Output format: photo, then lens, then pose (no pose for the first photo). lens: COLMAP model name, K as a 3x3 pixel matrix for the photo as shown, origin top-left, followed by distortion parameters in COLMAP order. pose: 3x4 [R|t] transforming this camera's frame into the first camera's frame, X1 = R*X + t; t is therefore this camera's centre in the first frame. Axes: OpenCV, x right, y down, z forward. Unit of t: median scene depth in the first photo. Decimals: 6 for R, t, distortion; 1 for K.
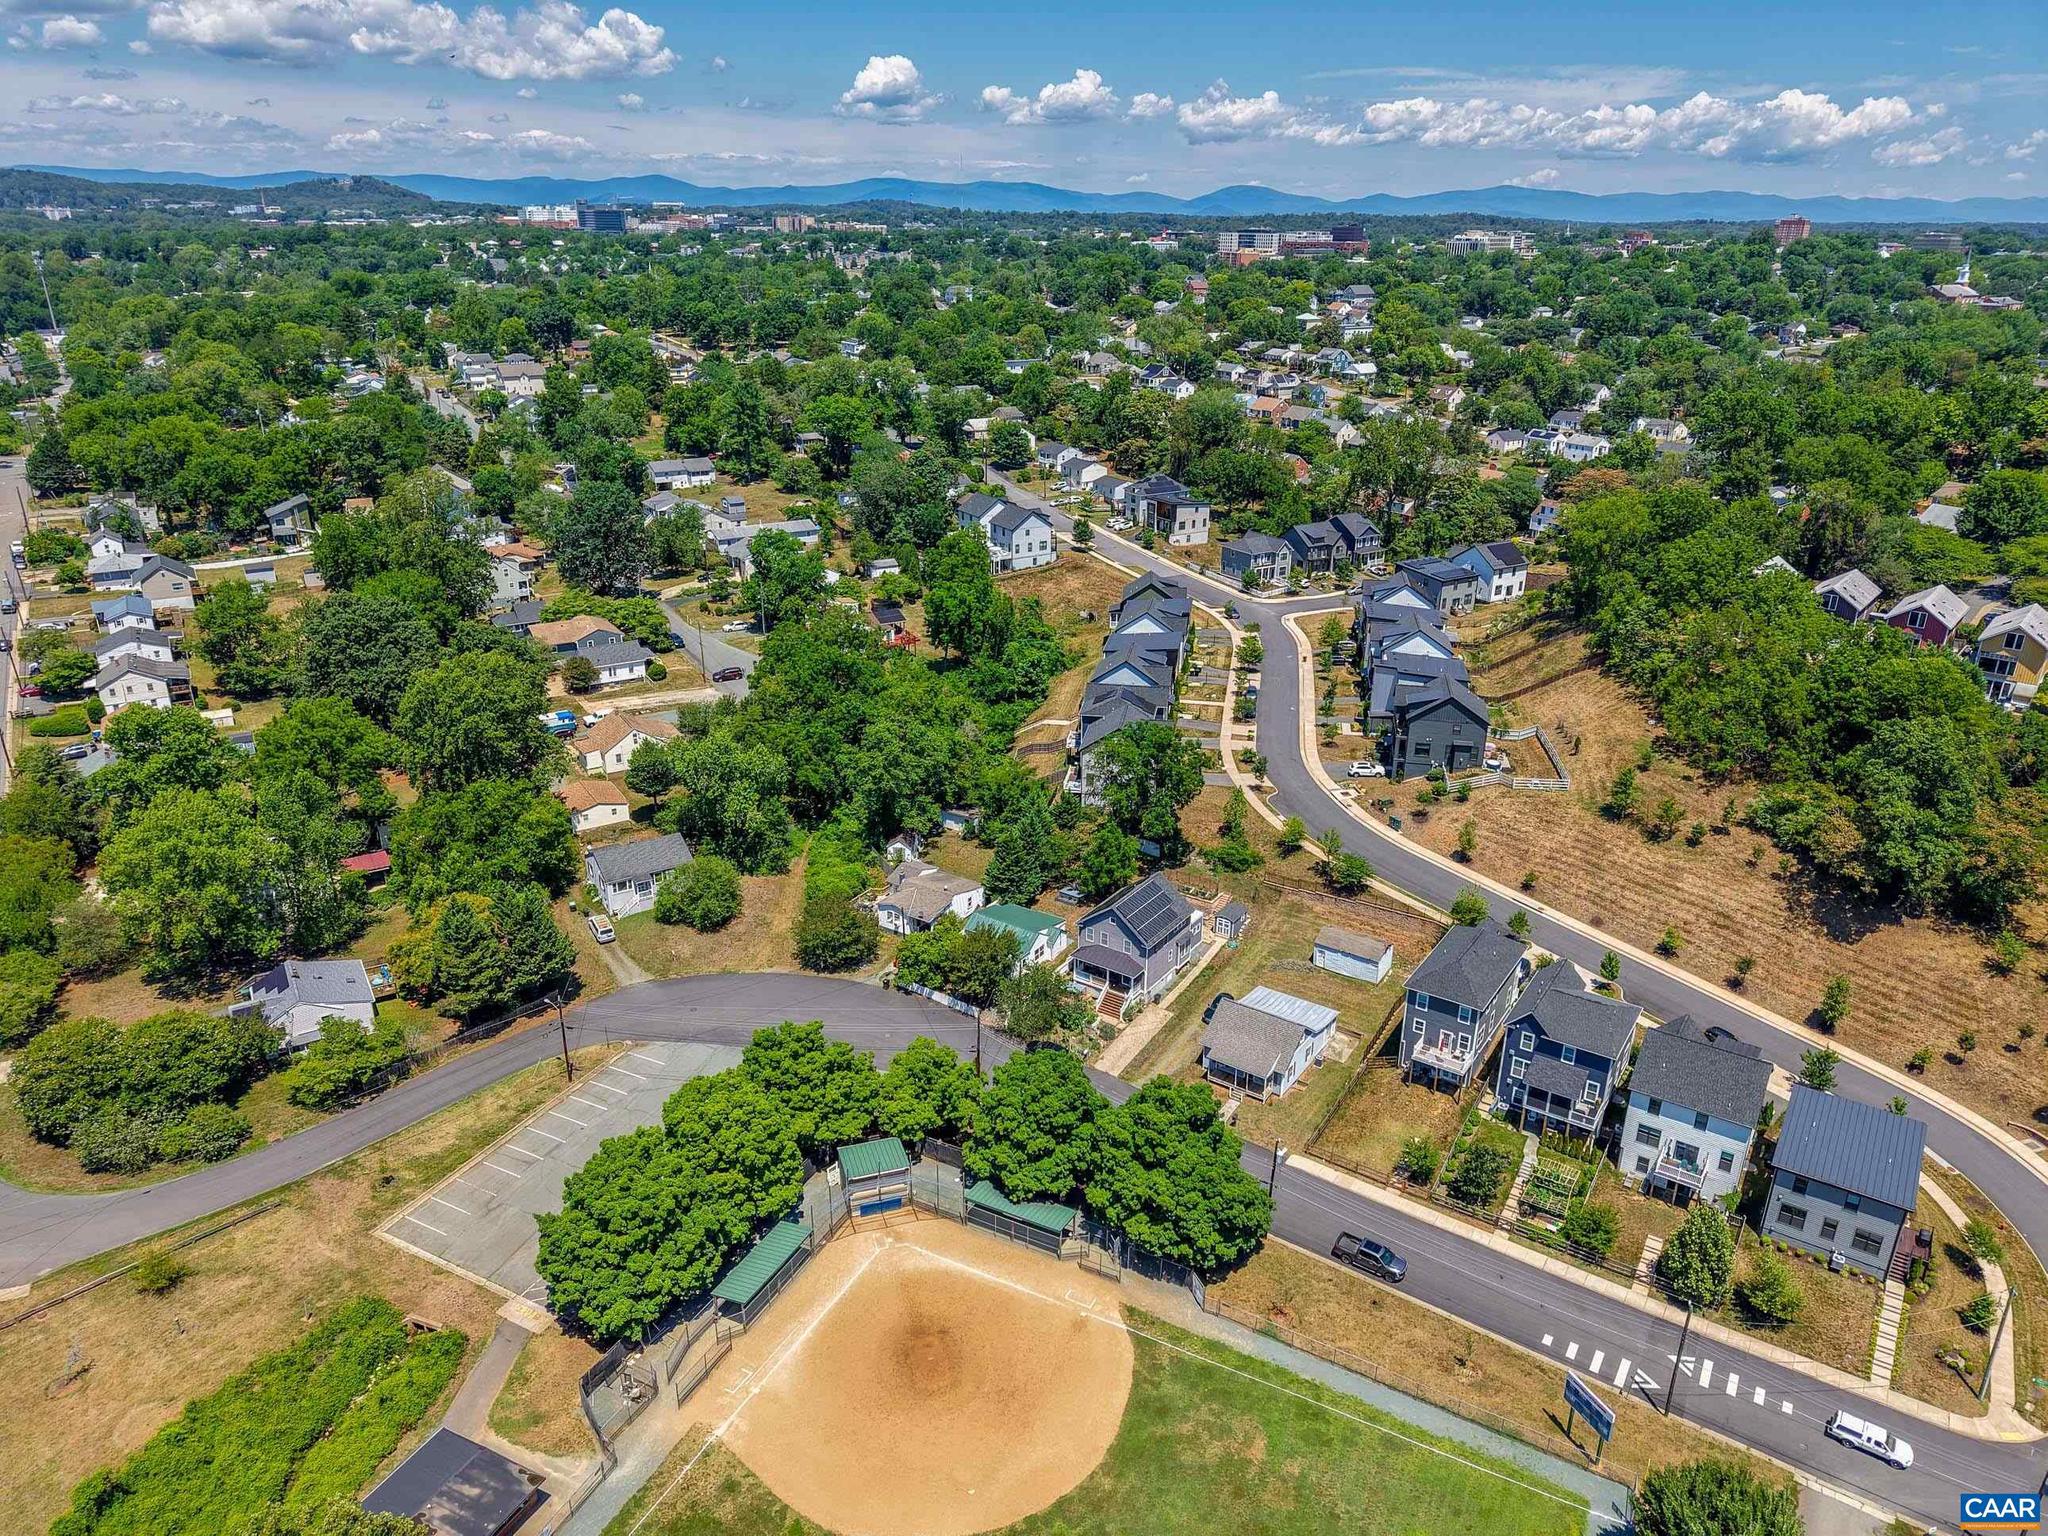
lens RADIAL K [[1359.9, 0, 1024.0], [0, 1359.9, 768.0], [0, 0, 1]] dist [0.087927, -0.136290]
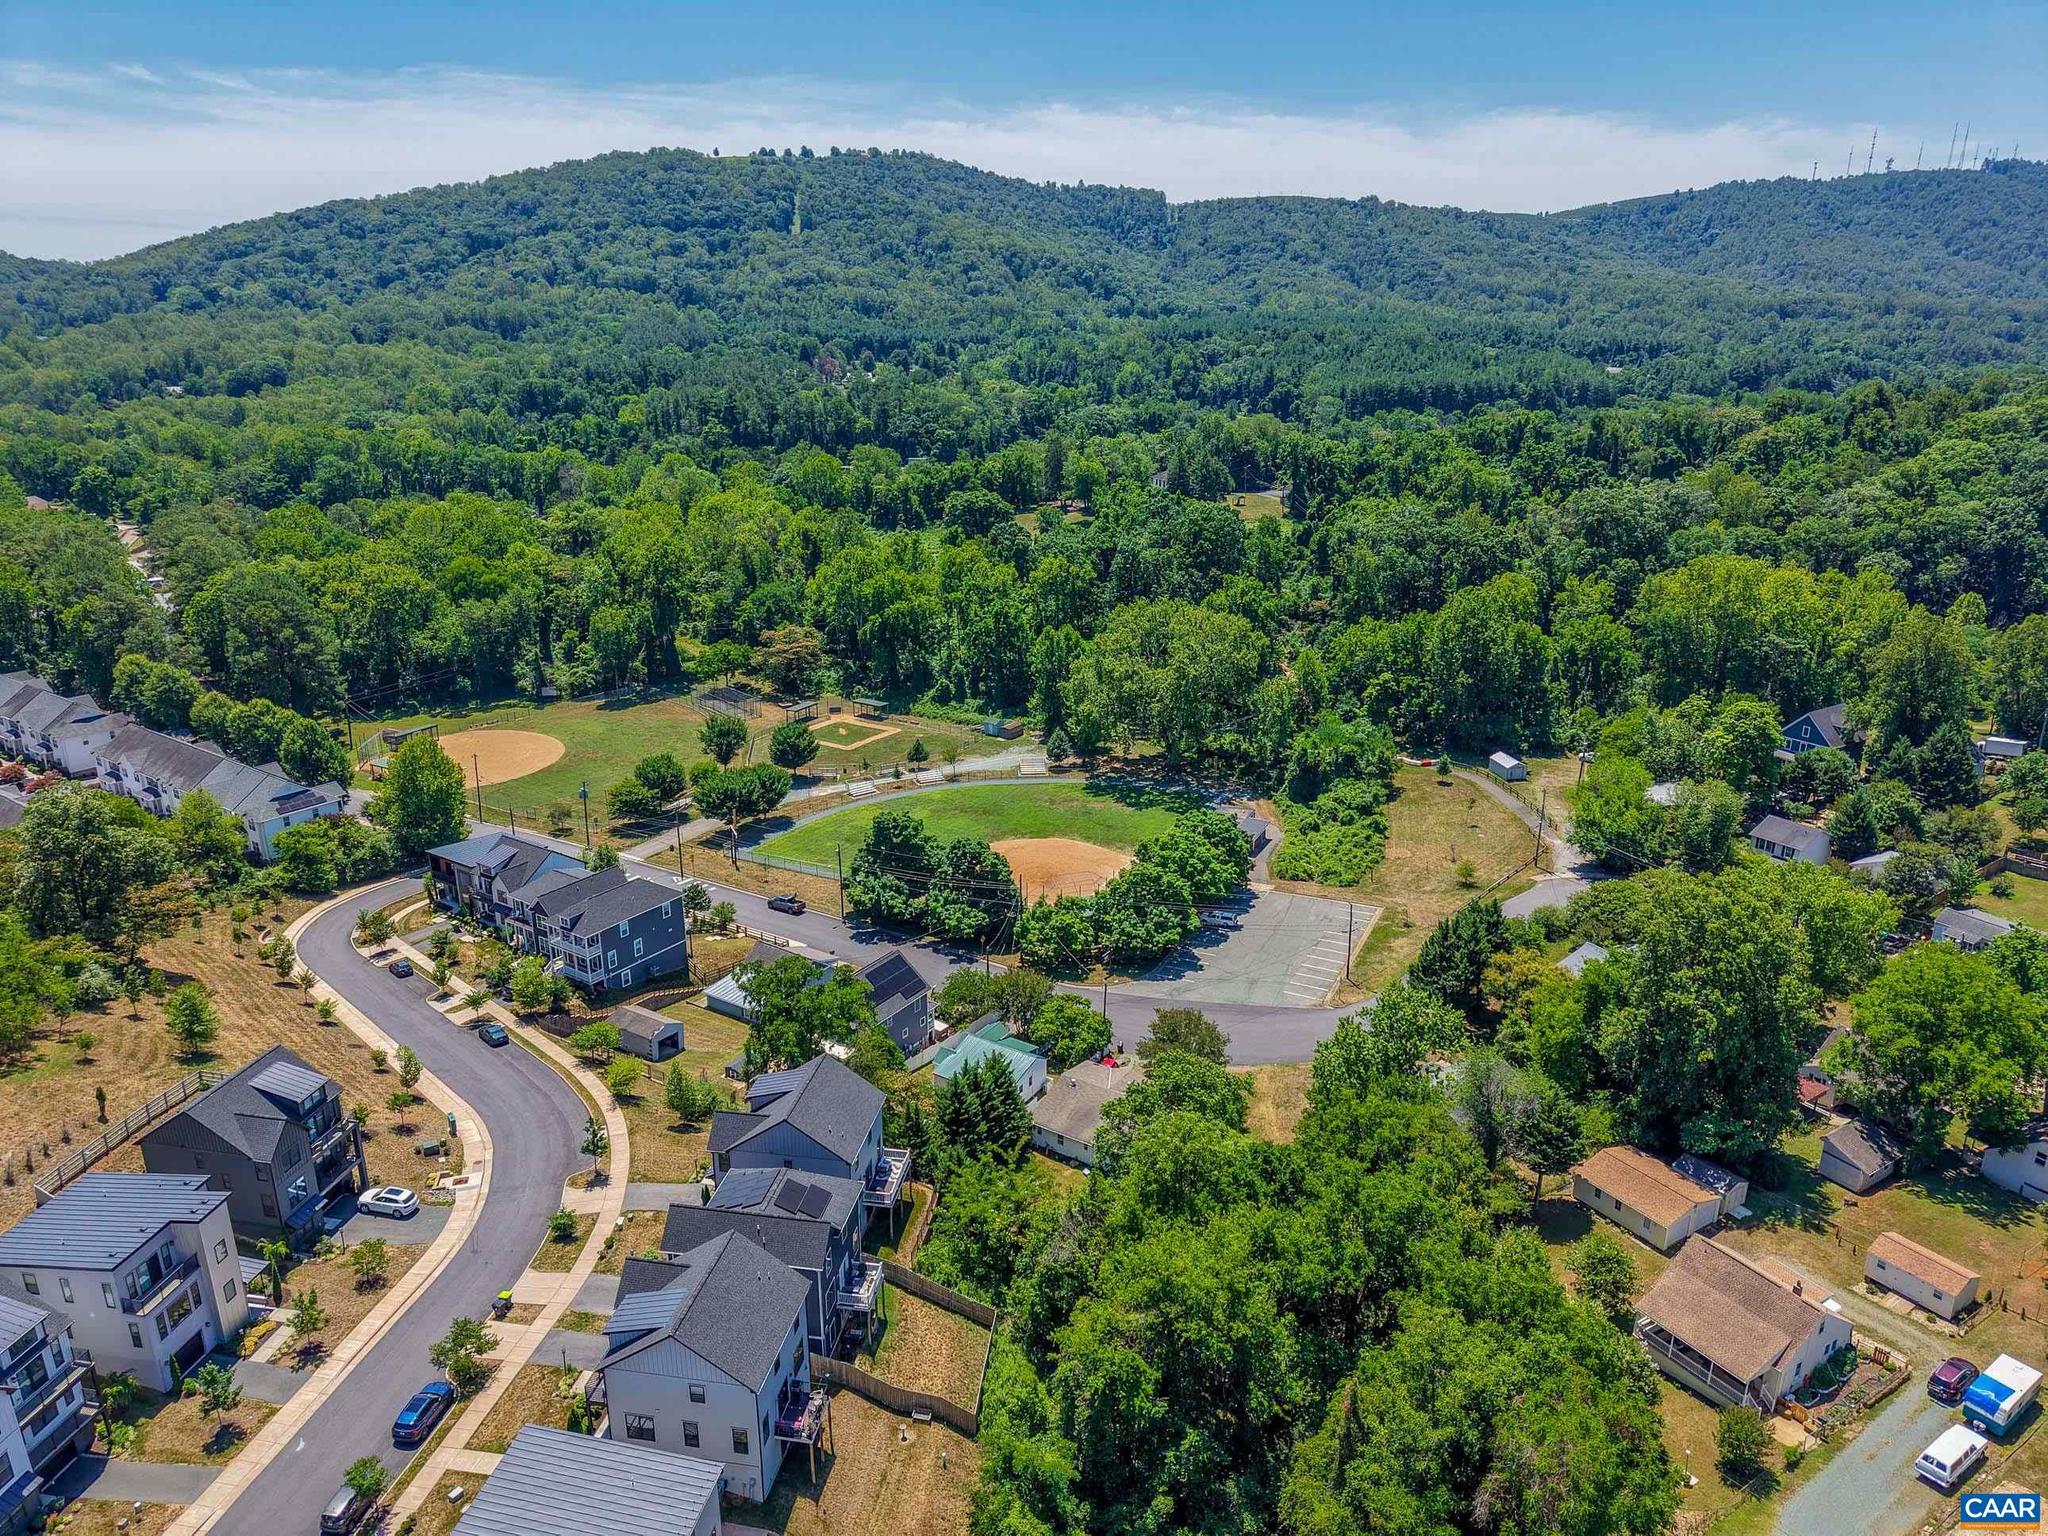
lens RADIAL K [[1342.2, 0, 1018.5], [0, 1342.2, 766.0], [0, 0, 1]] dist [0.148943, -0.292620]
pose [[-0.999999, -0.001266, 0.000258, -0.022692], [-0.000801, 0.763880, 0.645358, -0.544518], [-0.001014, 0.645358, -0.763880, 1.384353]]
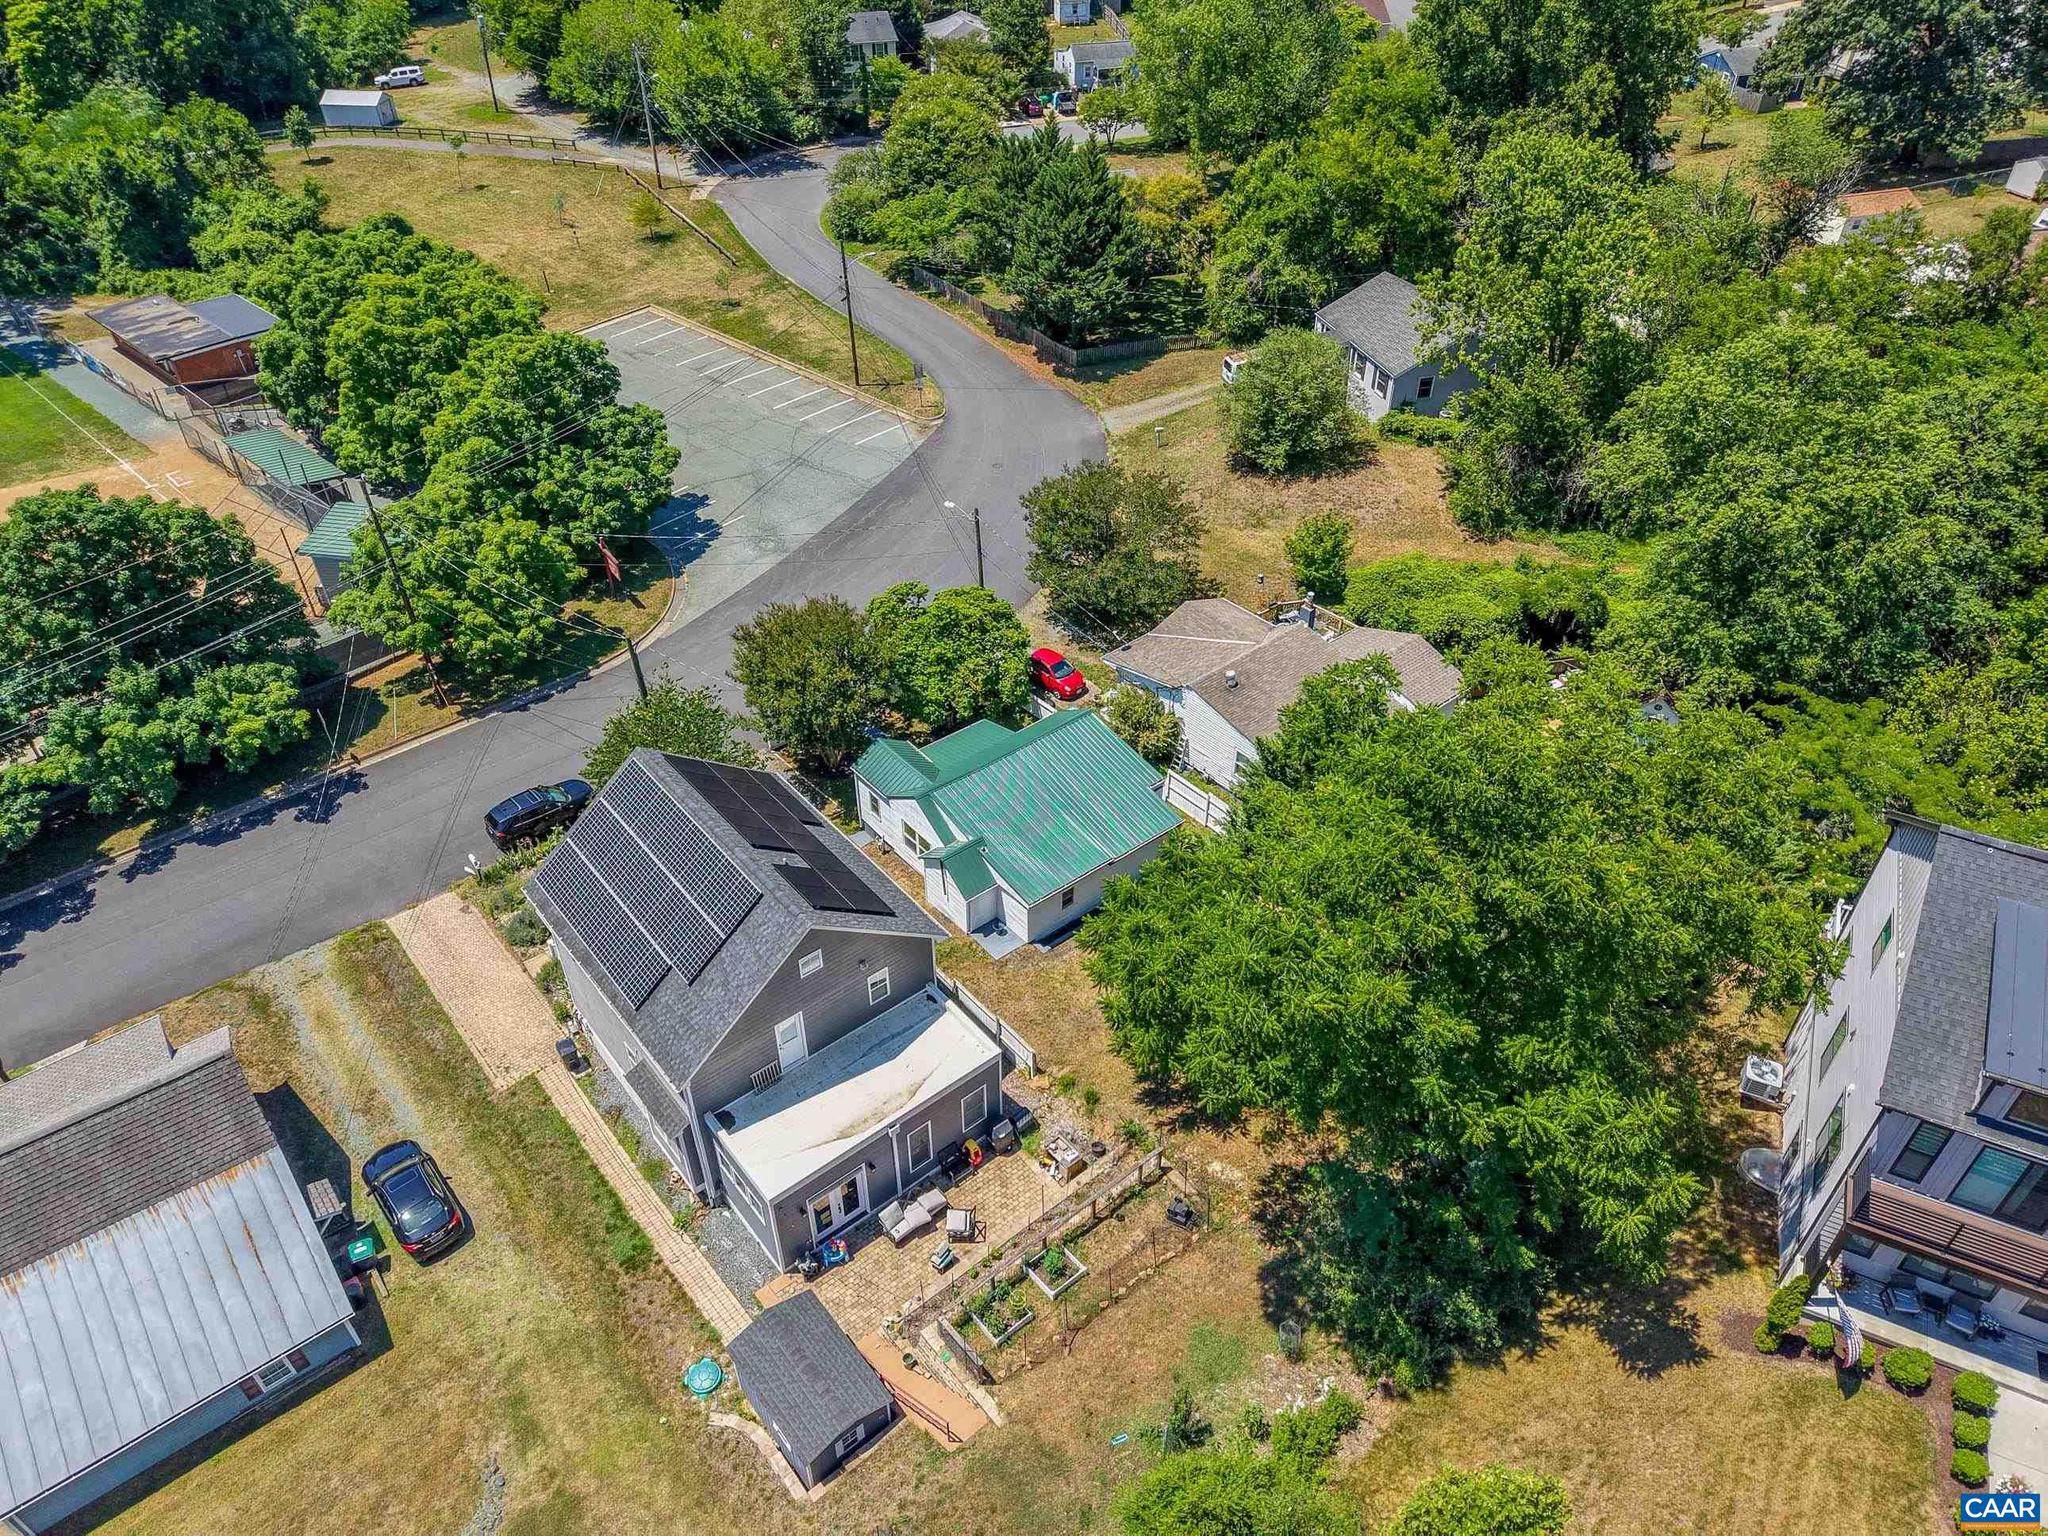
lens RADIAL K [[1372.2, 0, 1029.7], [0, 1372.2, 774.7], [0, 0, 1]] dist [-0.001101, 0.003167]
pose [[-0.285028, 0.598163, -0.748973, 0.222960], [-0.357815, 0.658500, 0.662077, -0.105793], [0.889229, 0.456704, 0.026341, 0.877574]]
